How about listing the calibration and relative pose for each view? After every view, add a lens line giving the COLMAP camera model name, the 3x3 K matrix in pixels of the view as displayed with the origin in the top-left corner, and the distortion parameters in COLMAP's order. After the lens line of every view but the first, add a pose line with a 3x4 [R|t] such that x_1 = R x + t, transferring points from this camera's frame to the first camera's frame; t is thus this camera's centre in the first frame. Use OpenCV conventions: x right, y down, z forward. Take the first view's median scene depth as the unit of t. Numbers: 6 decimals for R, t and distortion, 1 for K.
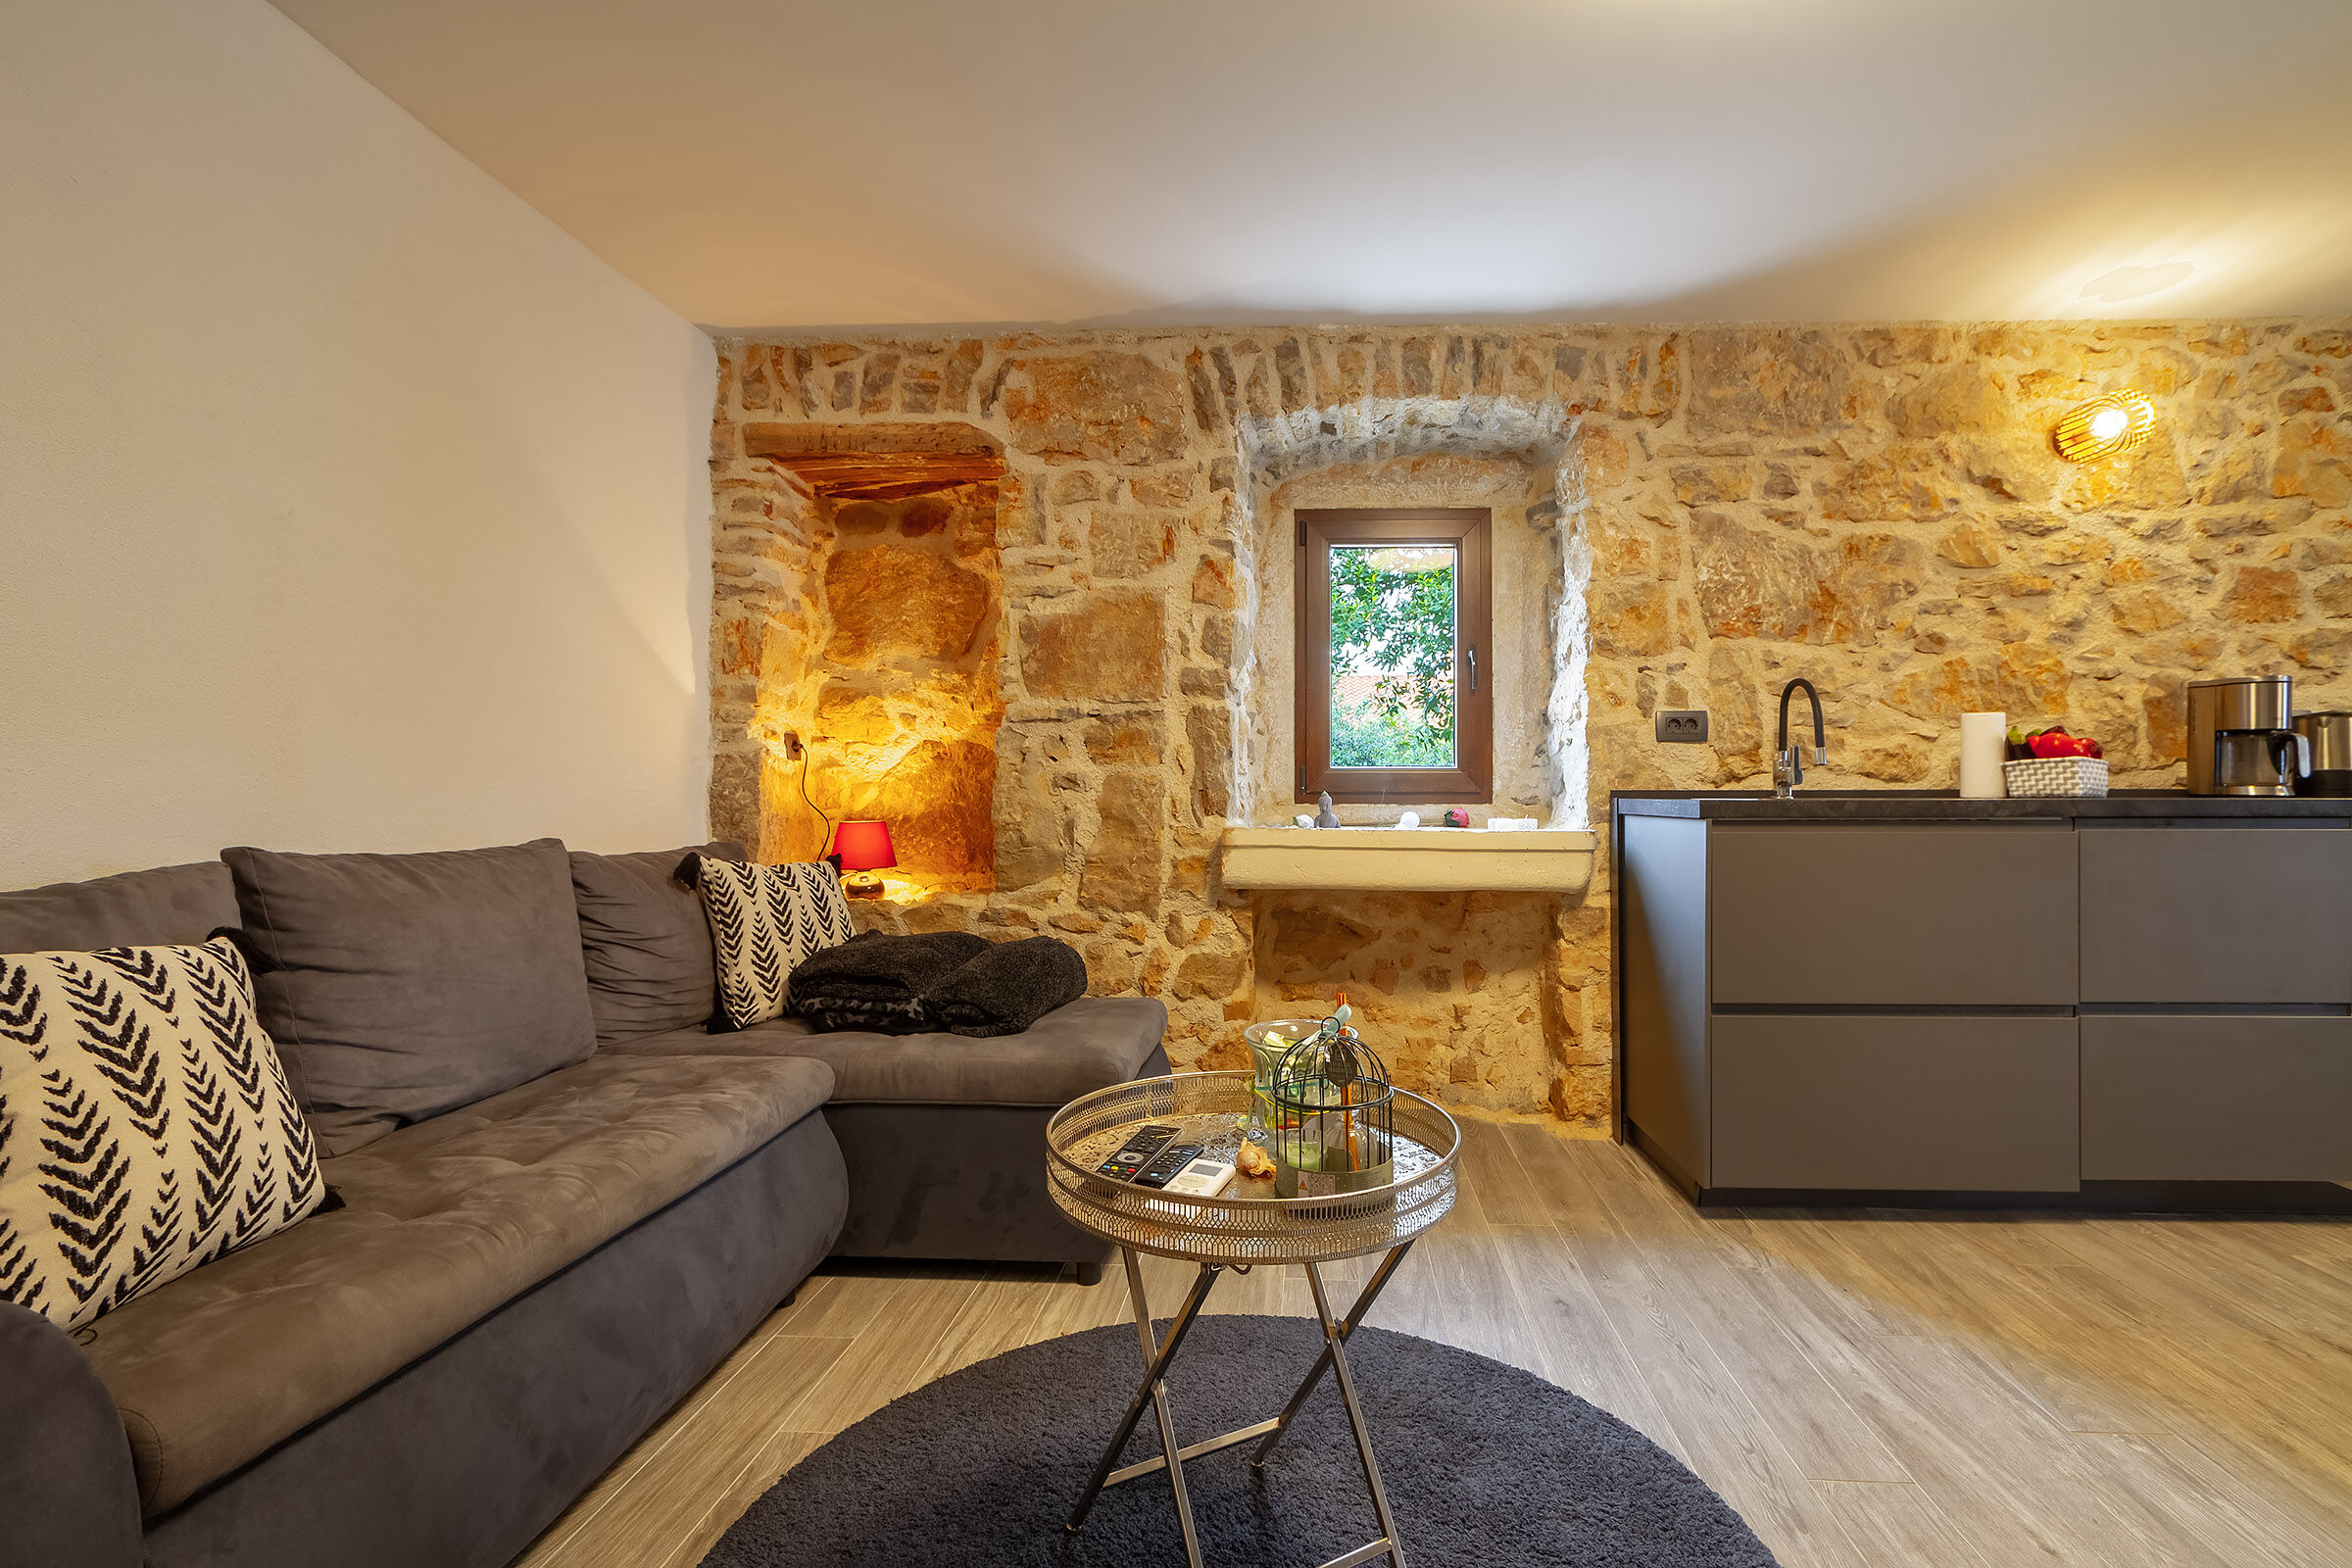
lens RADIAL K [[1096.7, 0, 1180.4], [0, 1096.7, 795.8], [0, 0, 1]] dist [-0.012673, 0.002223]
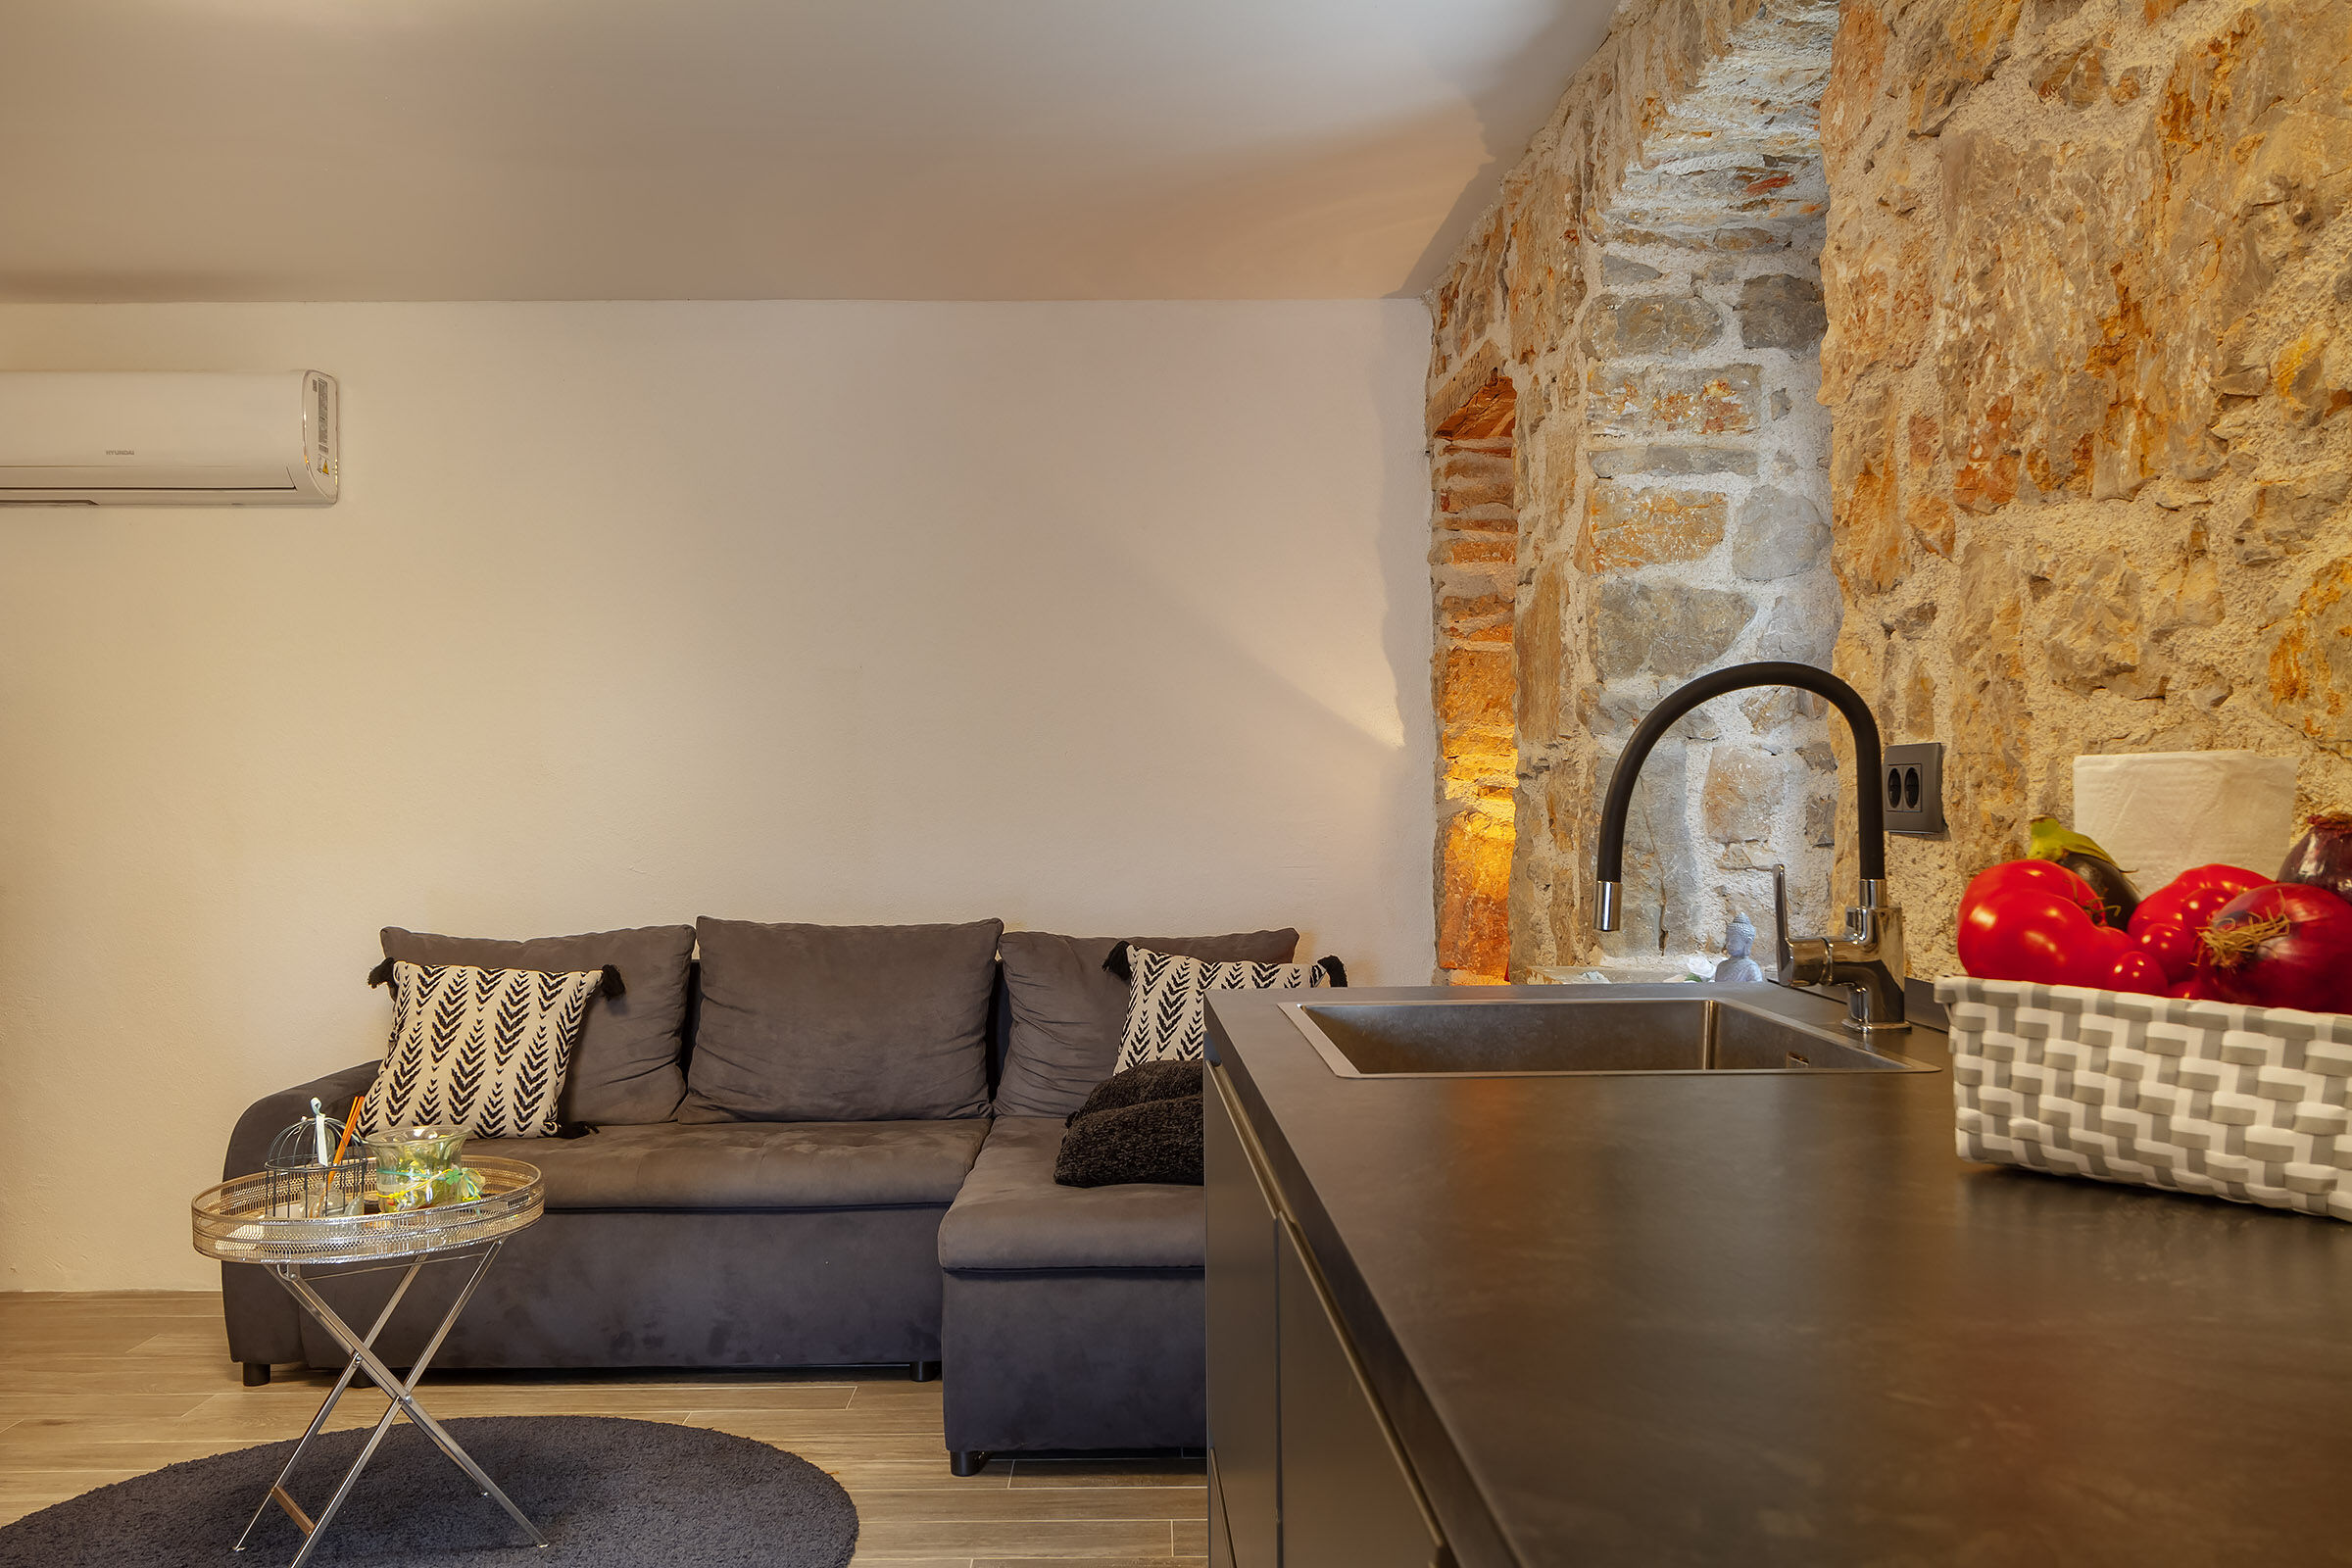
lens RADIAL K [[2060.6, 0, 1179.8], [0, 2060.6, 776.0], [0, 0, 1]] dist [0.007591, -0.003565]
pose [[0.094503, -0.006696, -0.995502, 1.084027], [0.011585, 0.999917, -0.005626, -0.067321], [0.995457, -0.011001, 0.094573, 0.712200]]
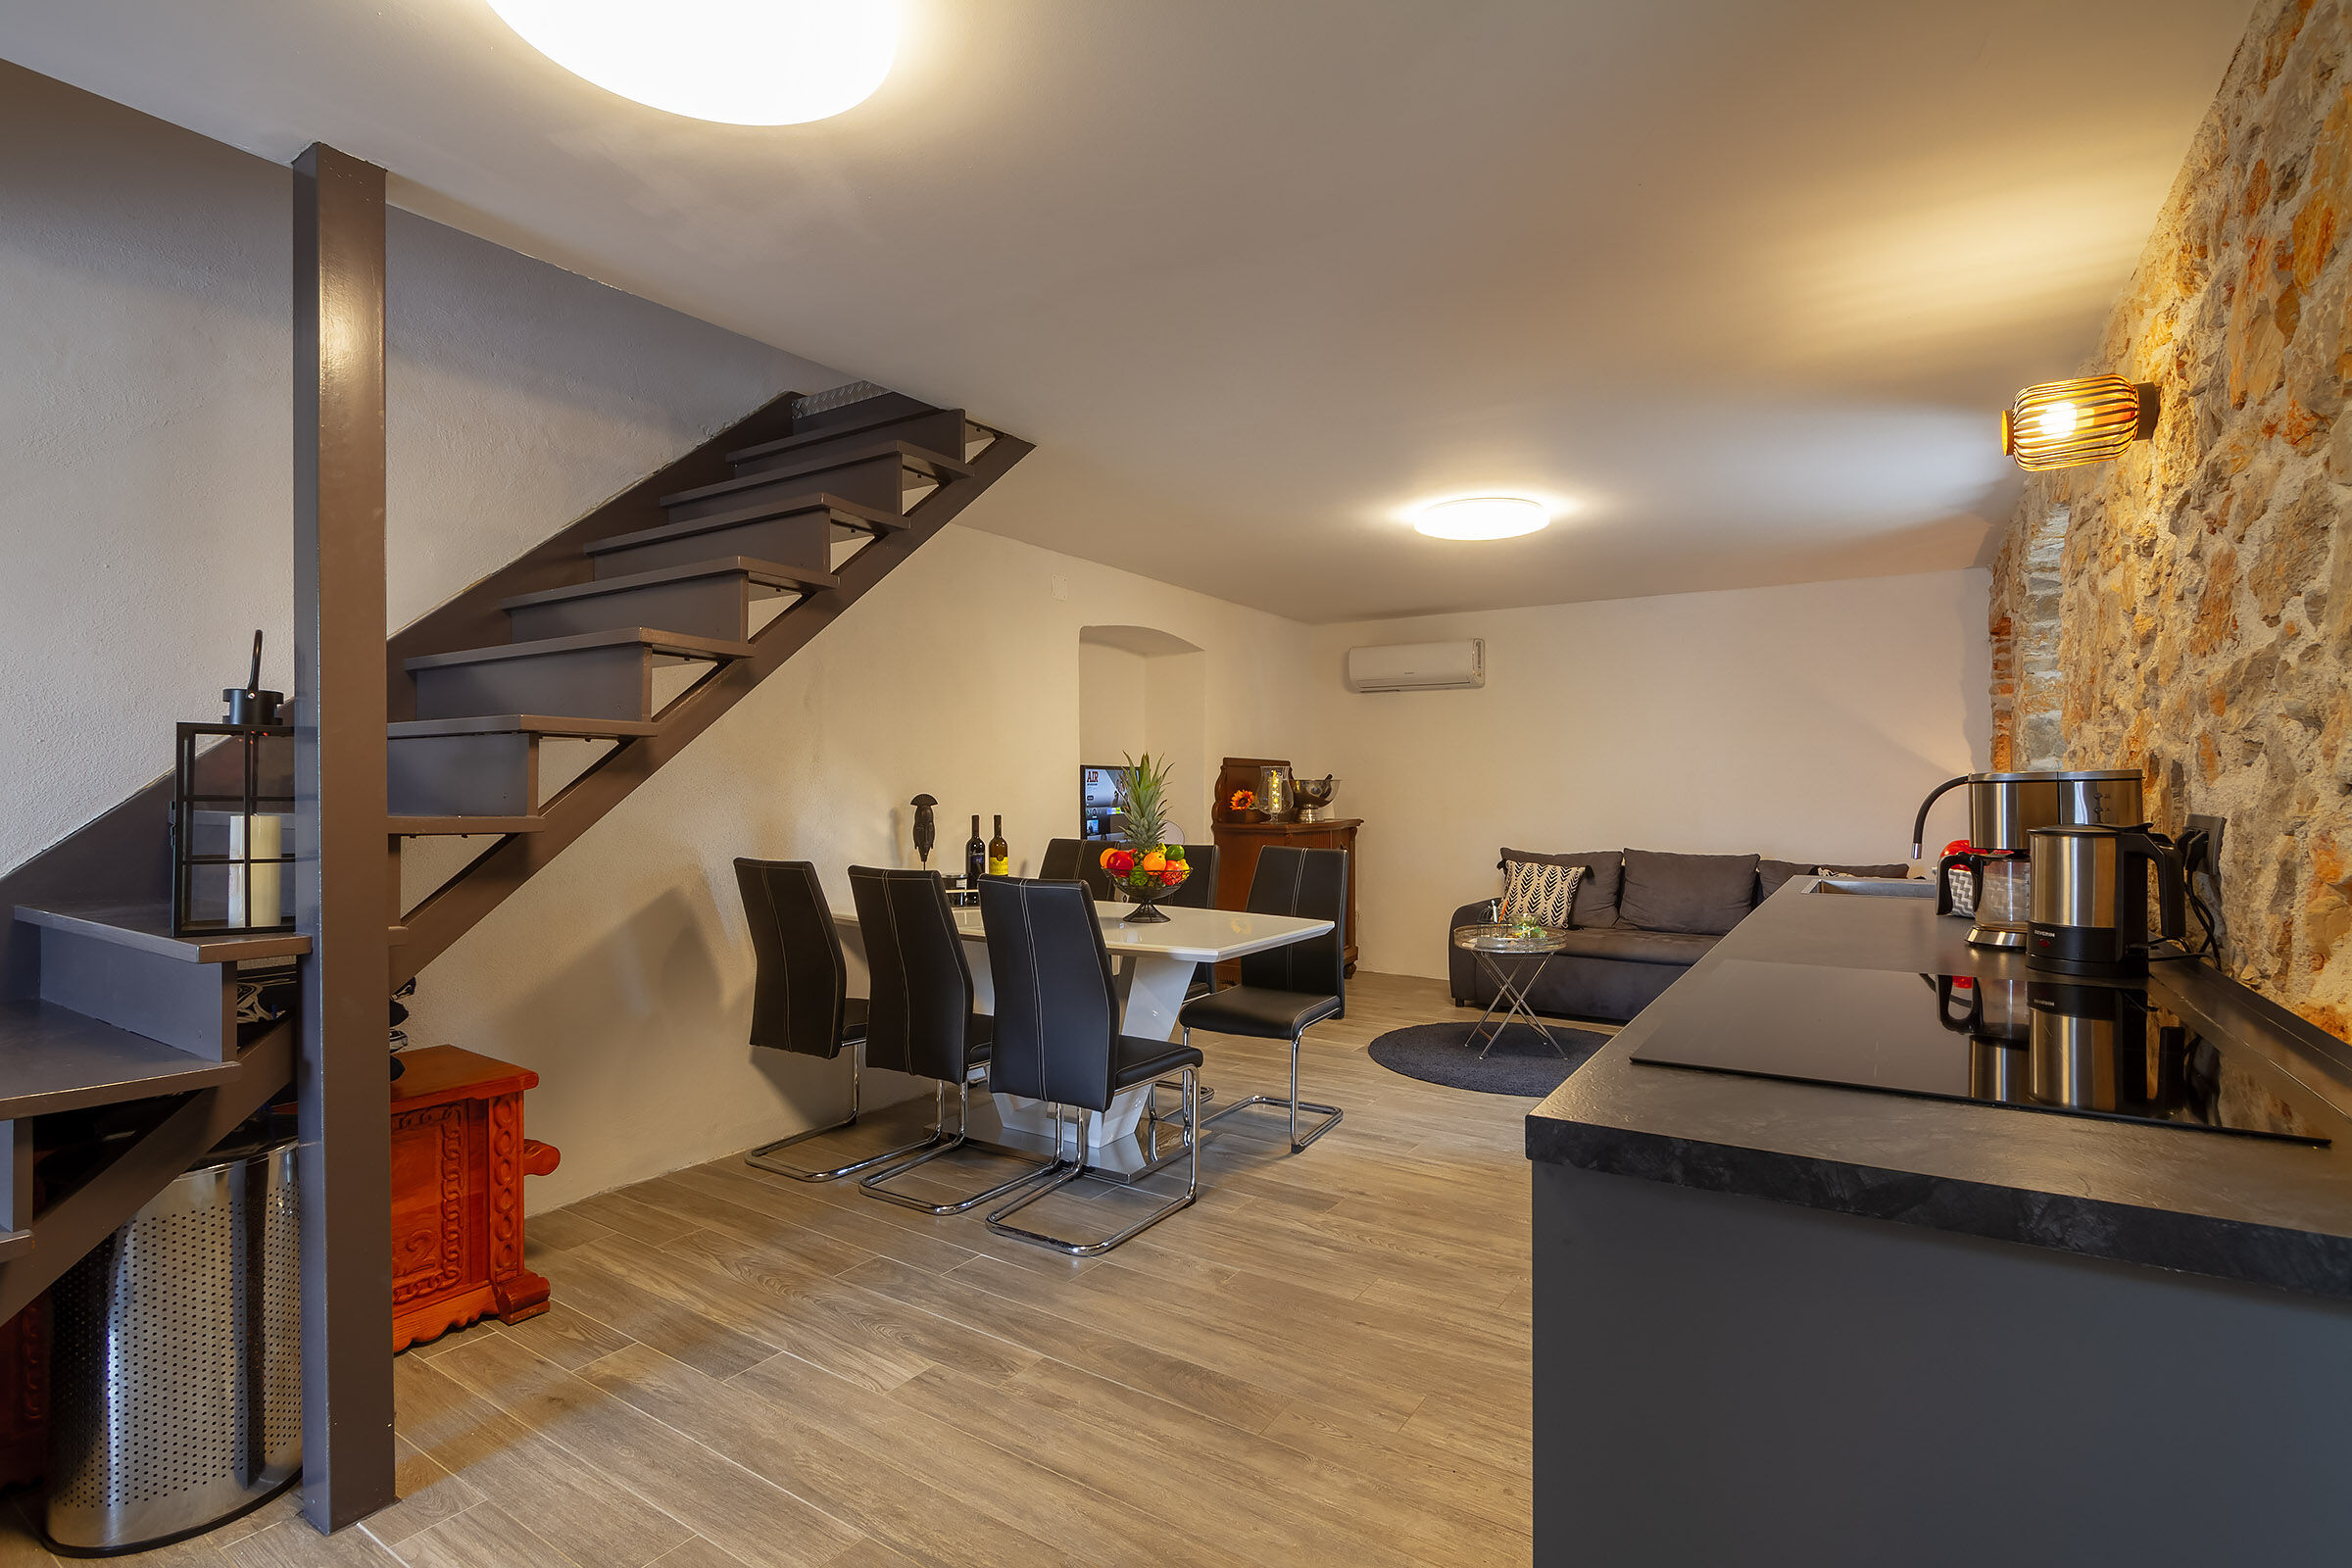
lens RADIAL K [[1096.7, 0, 1189.0], [0, 1096.7, 795.4], [0, 0, 1]] dist [-0.012673, 0.002223]
pose [[-0.495975, 0.008383, -0.868296, 1.682602], [0.004186, 0.999965, 0.007263, -0.091948], [0.868327, -0.000032, -0.495993, 0.804481]]
